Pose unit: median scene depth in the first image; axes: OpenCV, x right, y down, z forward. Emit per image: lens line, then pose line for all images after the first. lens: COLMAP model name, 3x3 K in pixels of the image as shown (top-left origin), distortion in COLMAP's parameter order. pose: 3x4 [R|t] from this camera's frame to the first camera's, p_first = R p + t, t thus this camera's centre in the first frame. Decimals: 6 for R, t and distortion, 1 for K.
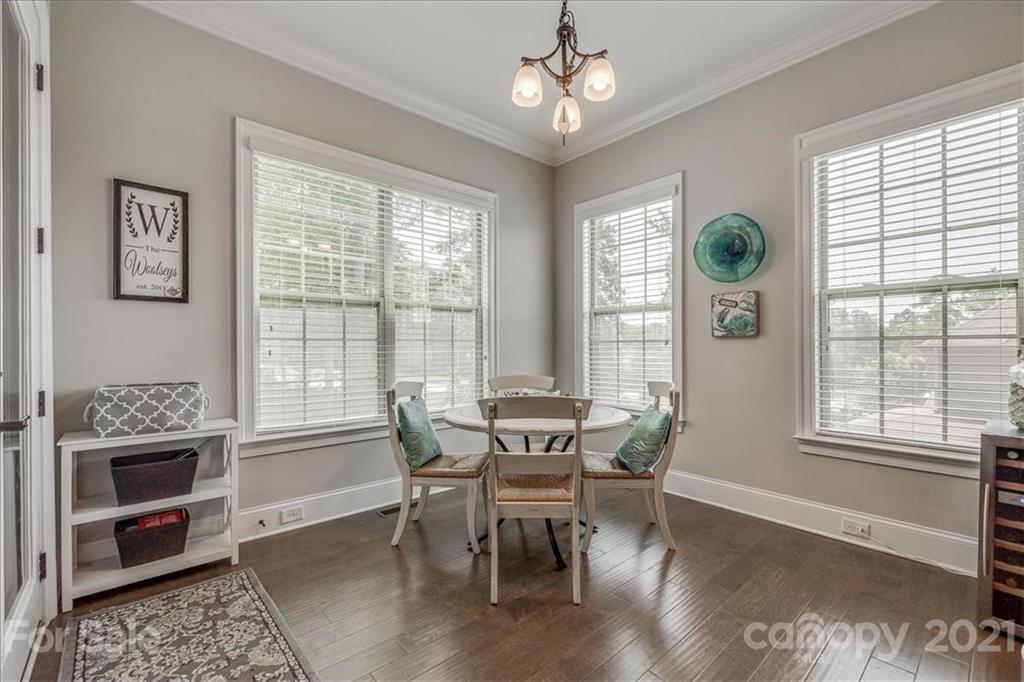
lens RADIAL K [[439.3, 0, 512.0], [0, 439.3, 351.4], [0, 0, 1]] dist [-0.001214, 0.000183]
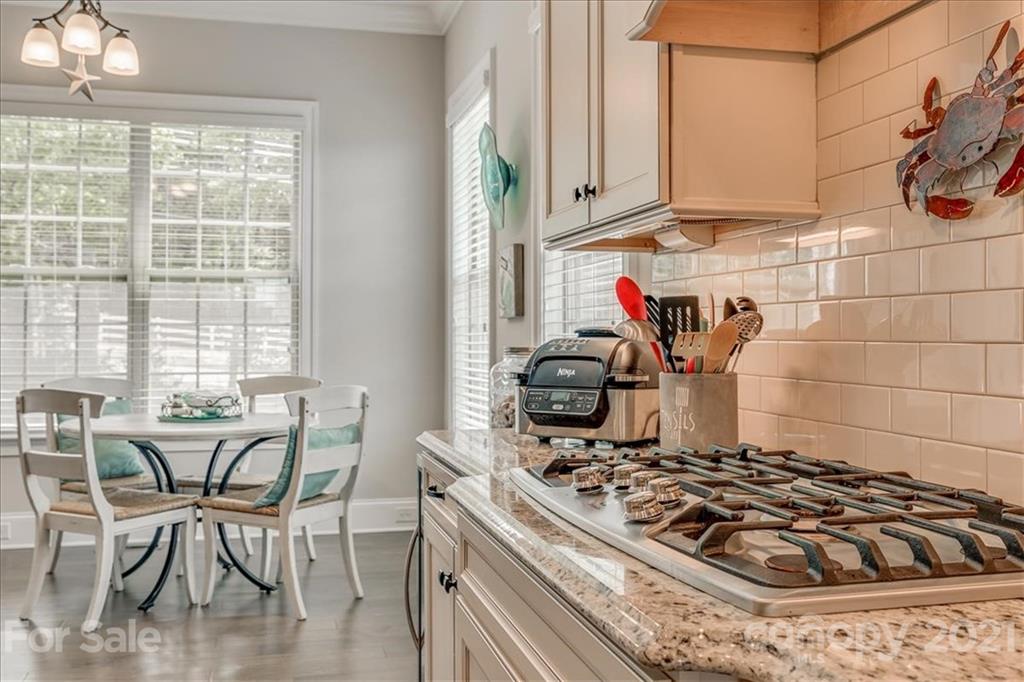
lens RADIAL K [[997.8, 0, 529.4], [0, 997.8, 323.2], [0, 0, 1]] dist [-0.001809, 0.000000]
pose [[0.892223, -0.003149, -0.451585, 1.424039], [-0.007239, 0.999748, -0.021272, 0.003960], [0.451537, 0.022249, 0.891975, -0.288431]]
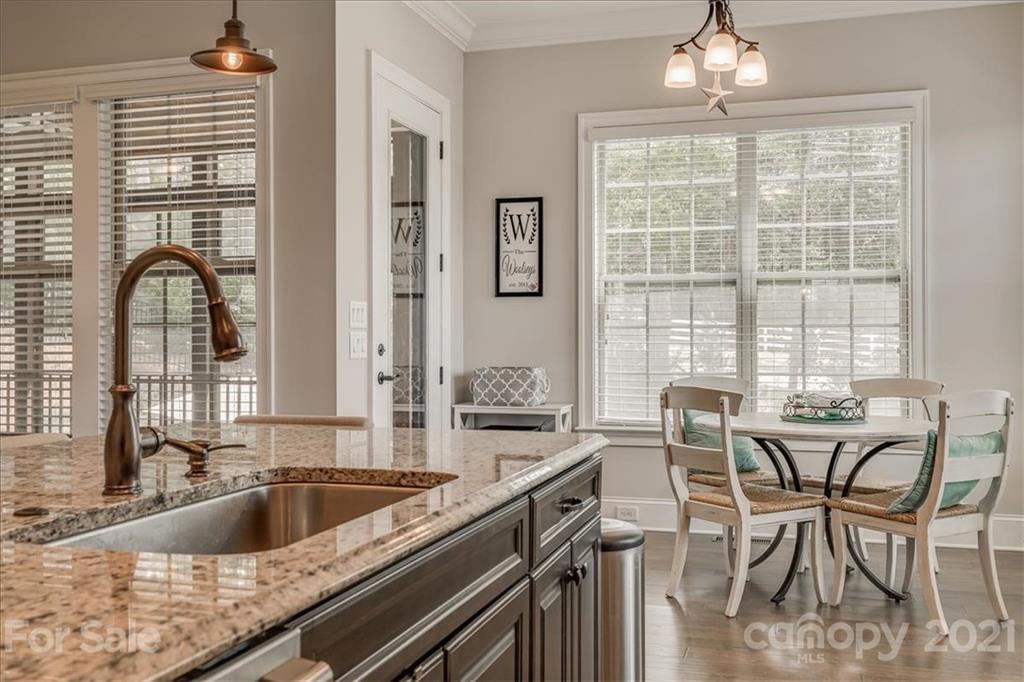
lens RADIAL K [[997.8, 0, 511.8], [0, 997.8, 336.8], [0, 0, 1]] dist [-0.001809, 0.000000]
pose [[0.526441, -0.000492, -0.850212, 1.322332], [-0.007301, 0.999960, -0.005099, 0.005365], [0.850180, 0.008892, 0.526417, -0.379256]]
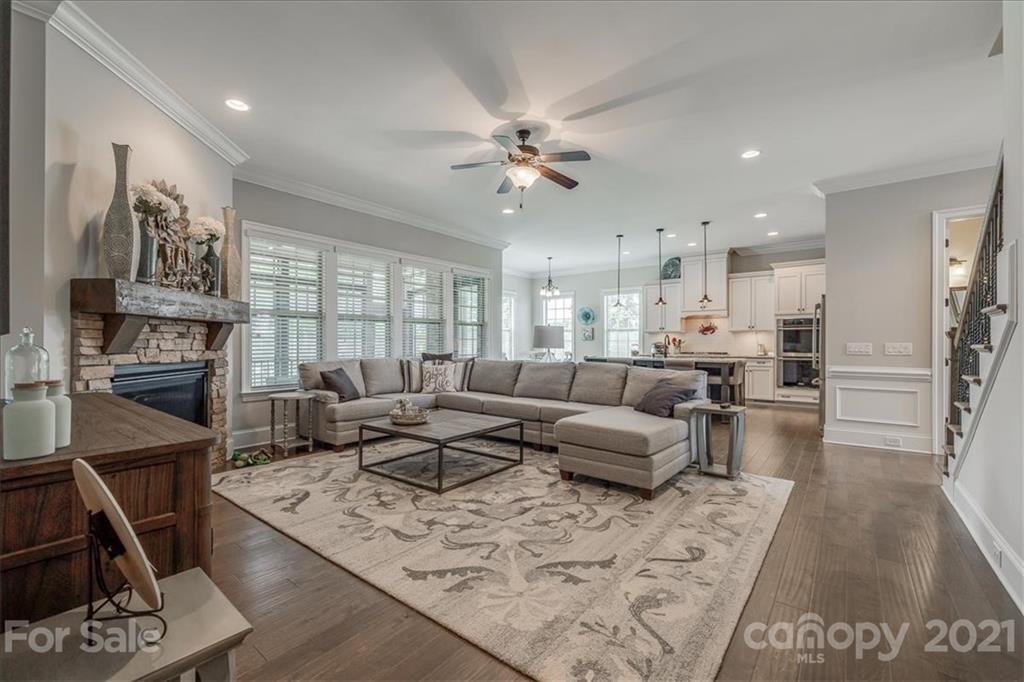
lens RADIAL K [[442.1, 0, 510.1], [0, 442.1, 344.5], [0, 0, 1]] dist [-0.002478, -0.000546]
pose [[0.982721, 0.003098, 0.185069, -0.991421], [-0.001948, 0.999978, -0.006391, 0.035076], [-0.185085, 0.005920, 0.982705, -3.064243]]
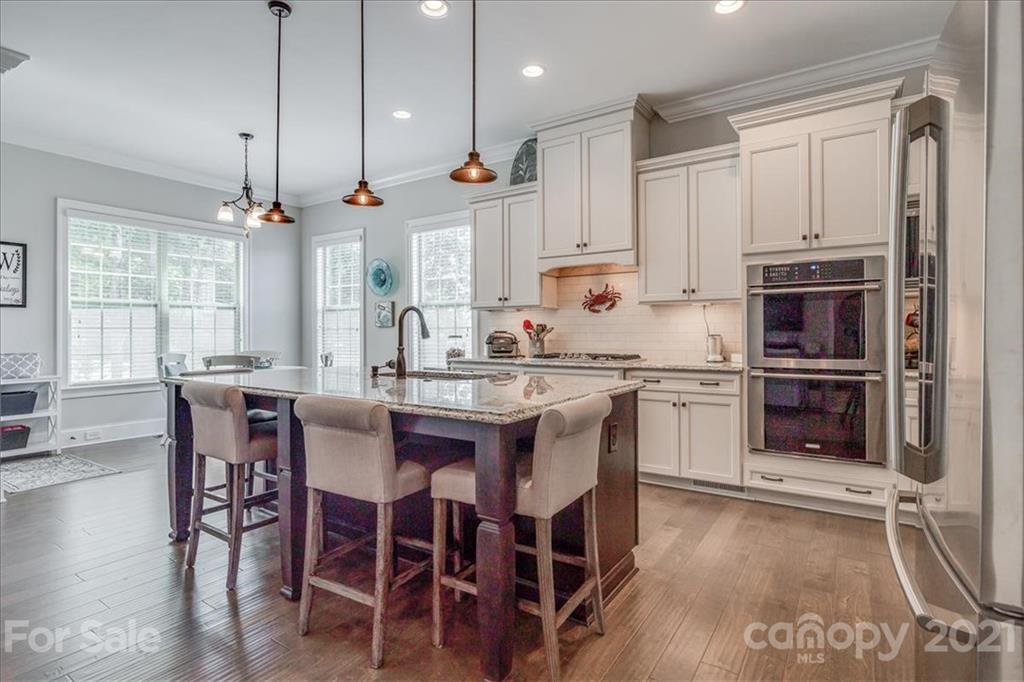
lens RADIAL K [[520.0, 0, 510.8], [0, 520.0, 332.0], [0, 0, 1]] dist [-0.001515, 0.000930]
pose [[0.967046, -0.001203, 0.254598, 0.569444], [0.004338, 0.999922, -0.011751, 0.017832], [-0.254564, 0.012468, 0.966975, -1.419719]]
